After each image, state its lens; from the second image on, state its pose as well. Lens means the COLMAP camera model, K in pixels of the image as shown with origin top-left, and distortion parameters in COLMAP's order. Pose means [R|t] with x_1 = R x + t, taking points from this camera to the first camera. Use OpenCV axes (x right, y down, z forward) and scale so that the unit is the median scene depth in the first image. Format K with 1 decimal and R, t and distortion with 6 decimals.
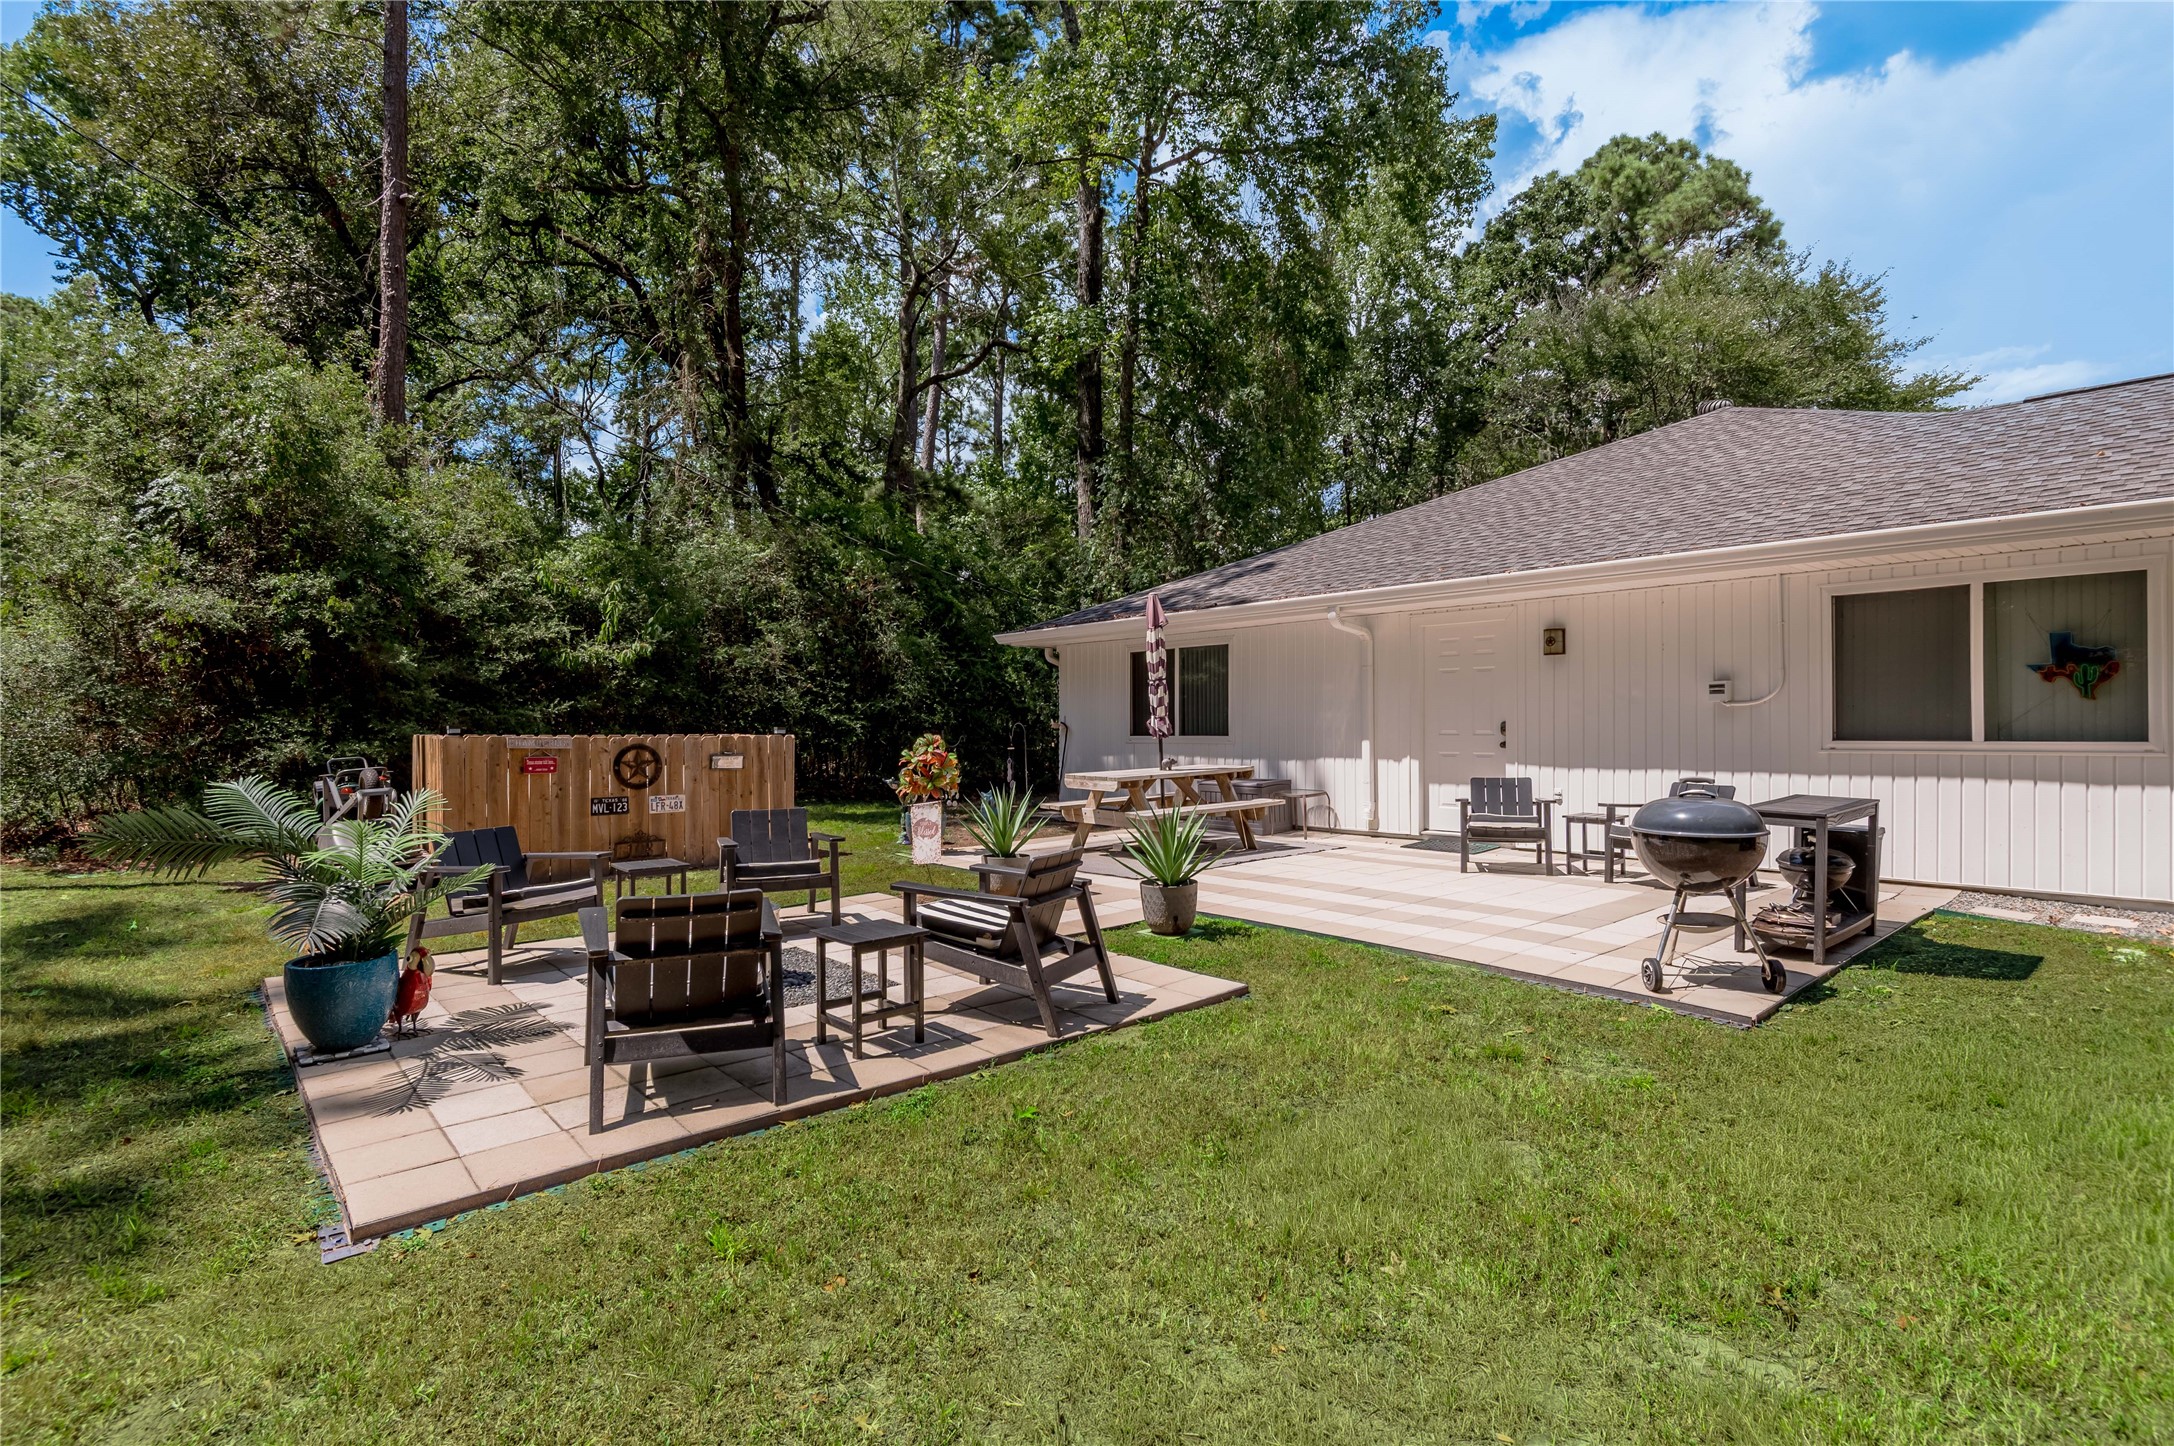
lens RADIAL K [[1053.1, 0, 1090.8], [0, 1053.1, 722.1], [0, 0, 1]] dist [0.001723, 0.000084]
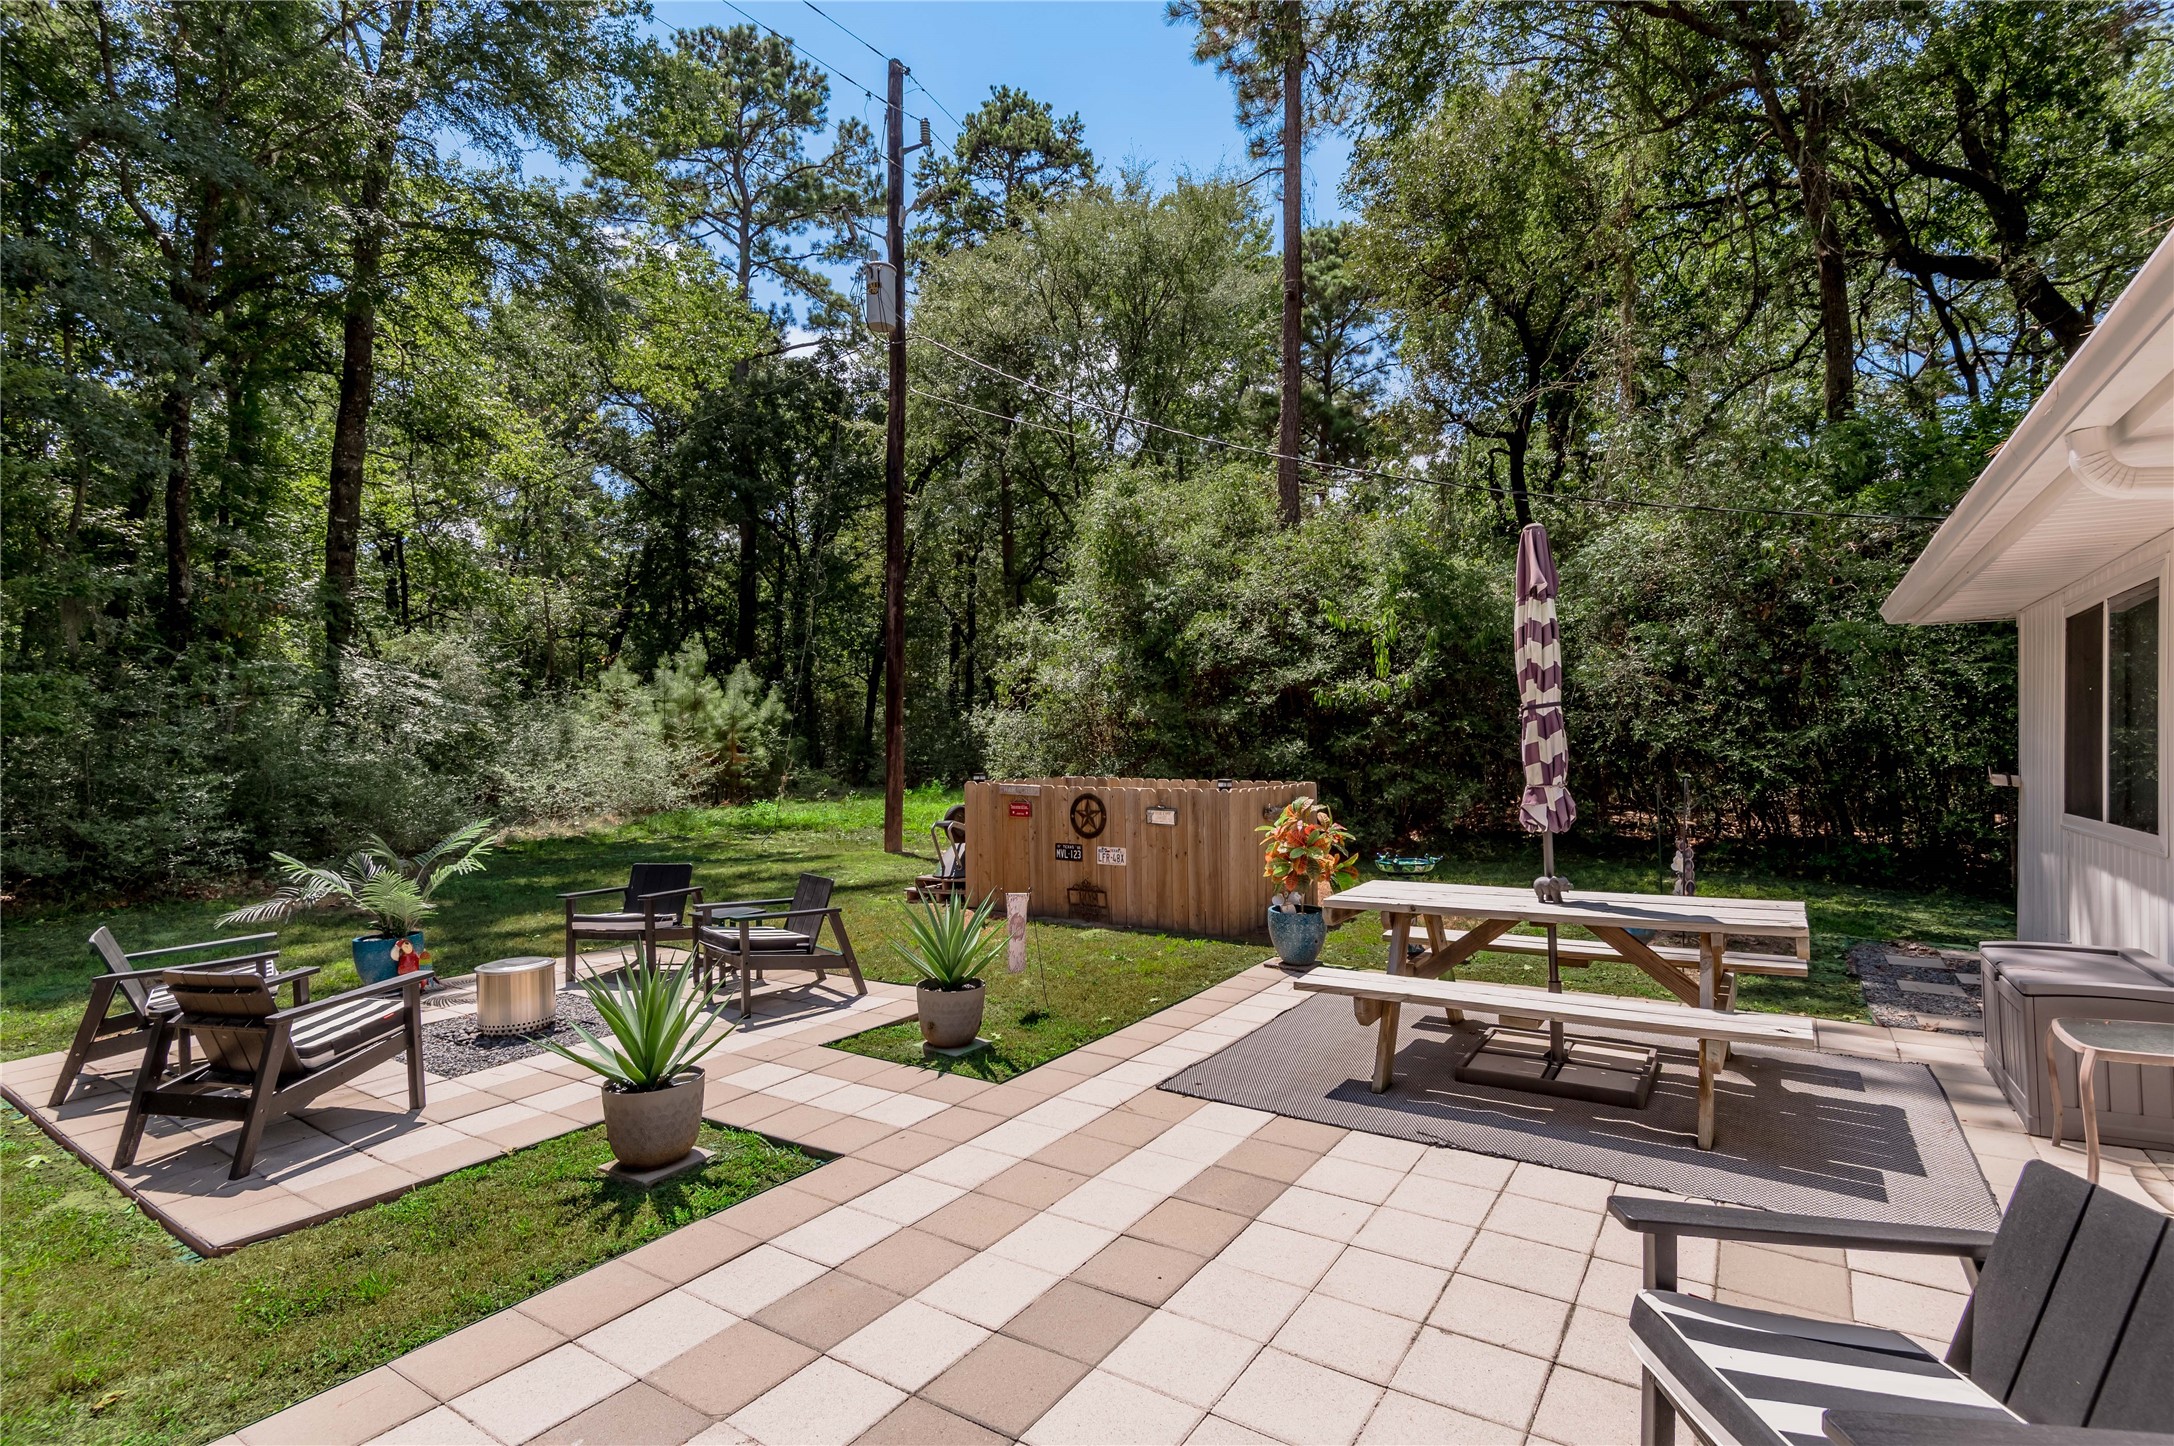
lens RADIAL K [[1012.5, 0, 1090.7], [0, 1012.5, 735.1], [0, 0, 1]] dist [0.011872, -0.002235]
pose [[0.277048, -0.010102, -0.960803, 0.497611], [0.009895, 0.999922, -0.007660, -0.027292], [0.960805, -0.007385, 0.277126, 0.744965]]
